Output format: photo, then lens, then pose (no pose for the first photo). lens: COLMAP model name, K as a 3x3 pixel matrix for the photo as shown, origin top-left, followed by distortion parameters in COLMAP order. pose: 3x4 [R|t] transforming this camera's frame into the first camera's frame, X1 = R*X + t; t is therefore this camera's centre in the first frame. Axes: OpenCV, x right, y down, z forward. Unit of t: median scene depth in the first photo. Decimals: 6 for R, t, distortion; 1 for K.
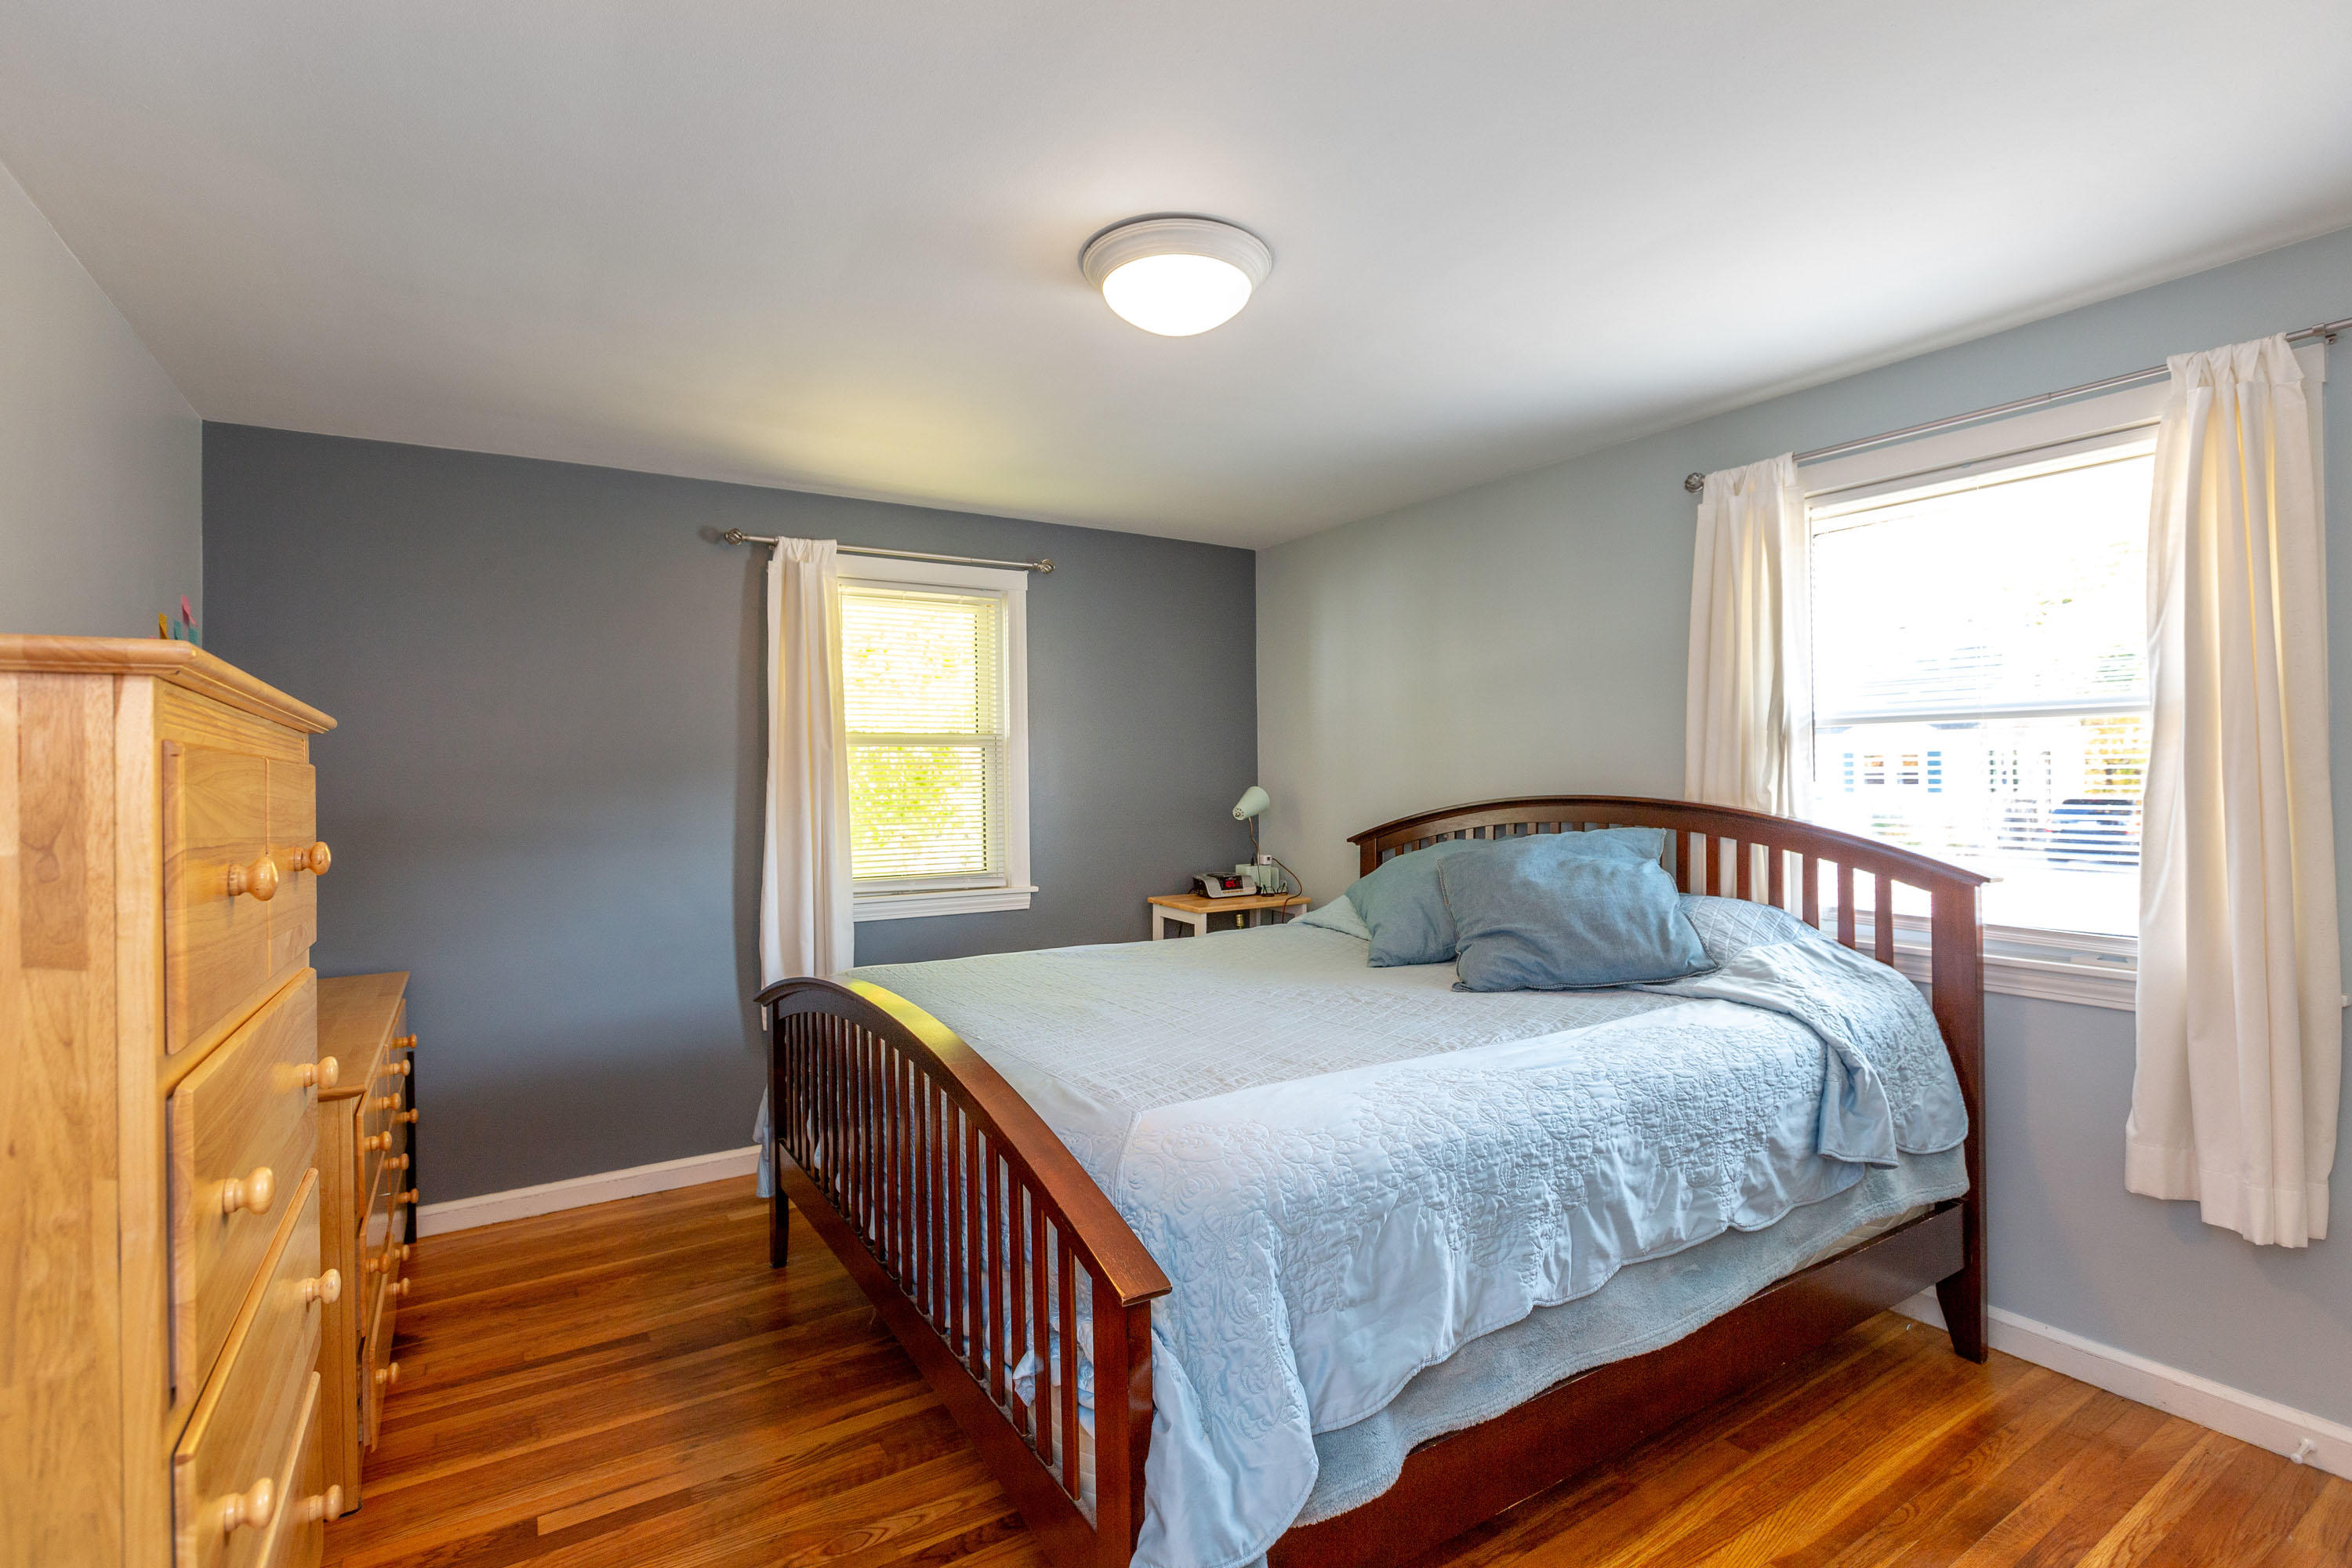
lens RADIAL K [[1113.1, 0, 1176.0], [0, 1113.1, 784.0], [0, 0, 1]] dist [-0.001040, -0.000074]
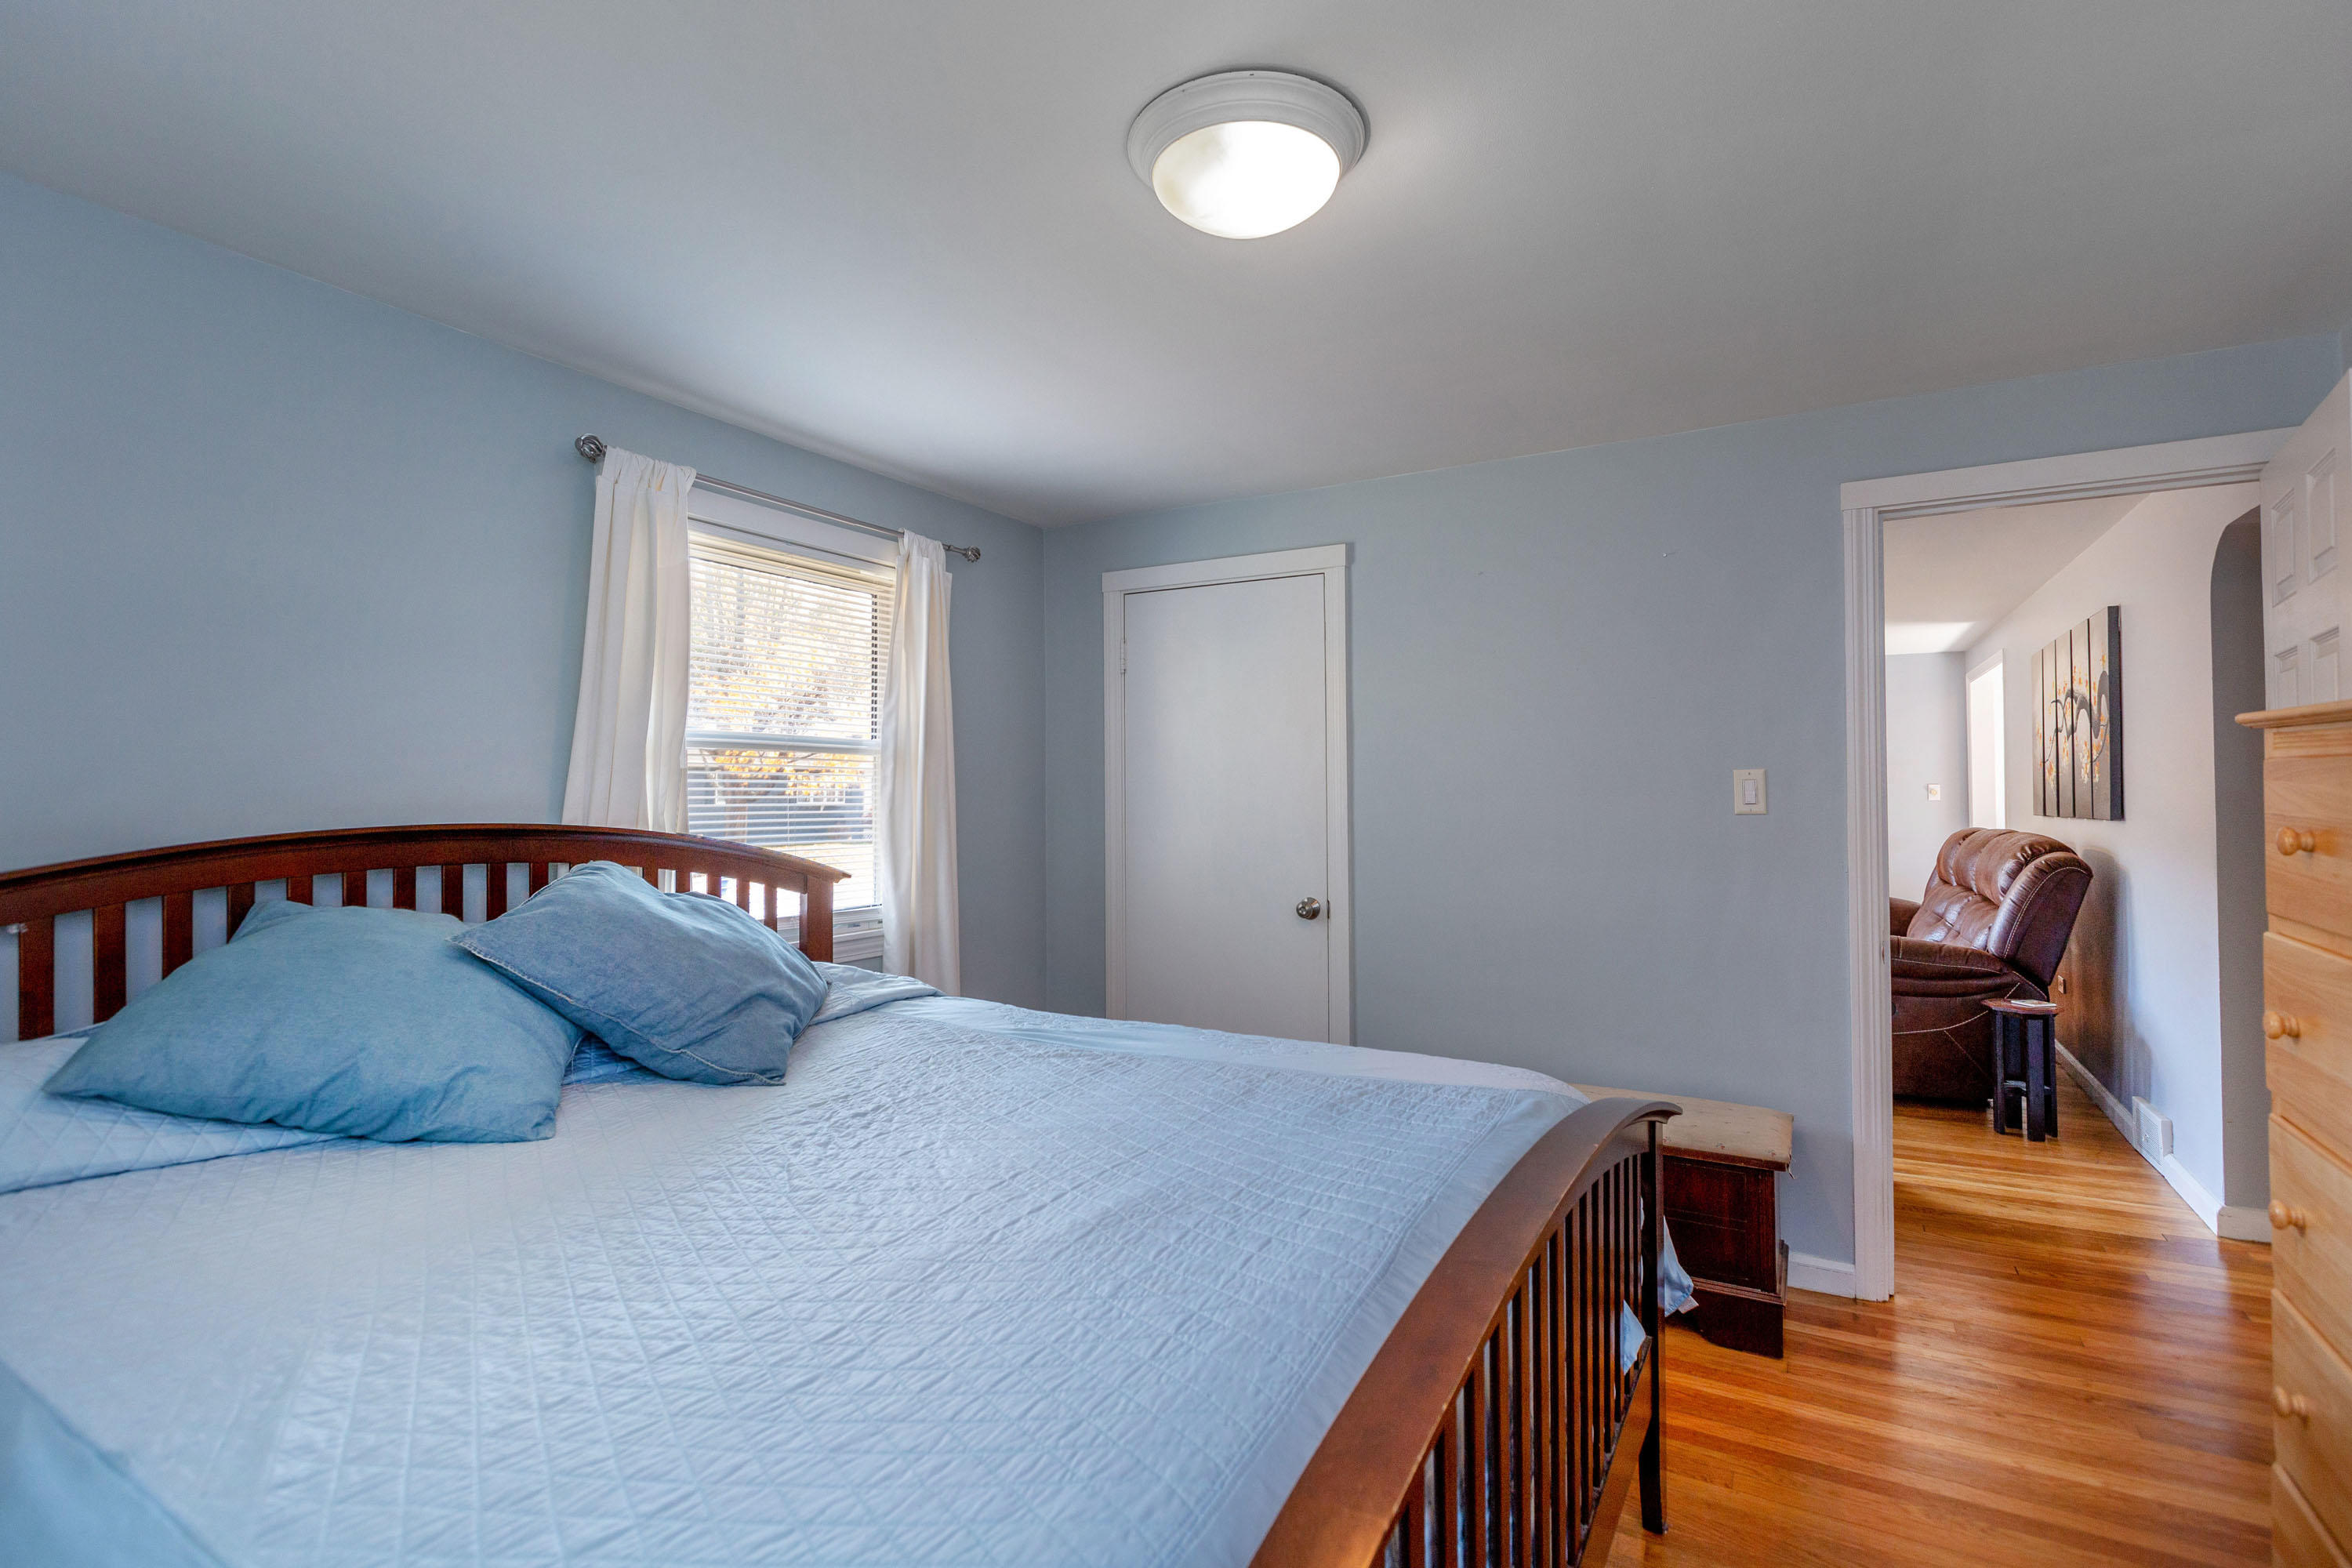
lens RADIAL K [[1113.1, 0, 1176.0], [0, 1113.1, 784.0], [0, 0, 1]] dist [-0.001040, -0.000074]
pose [[-0.452148, 0.014721, 0.891822, -0.569171], [0.003033, 0.999883, -0.014967, -0.001328], [-0.891938, -0.004062, -0.452140, 1.162467]]
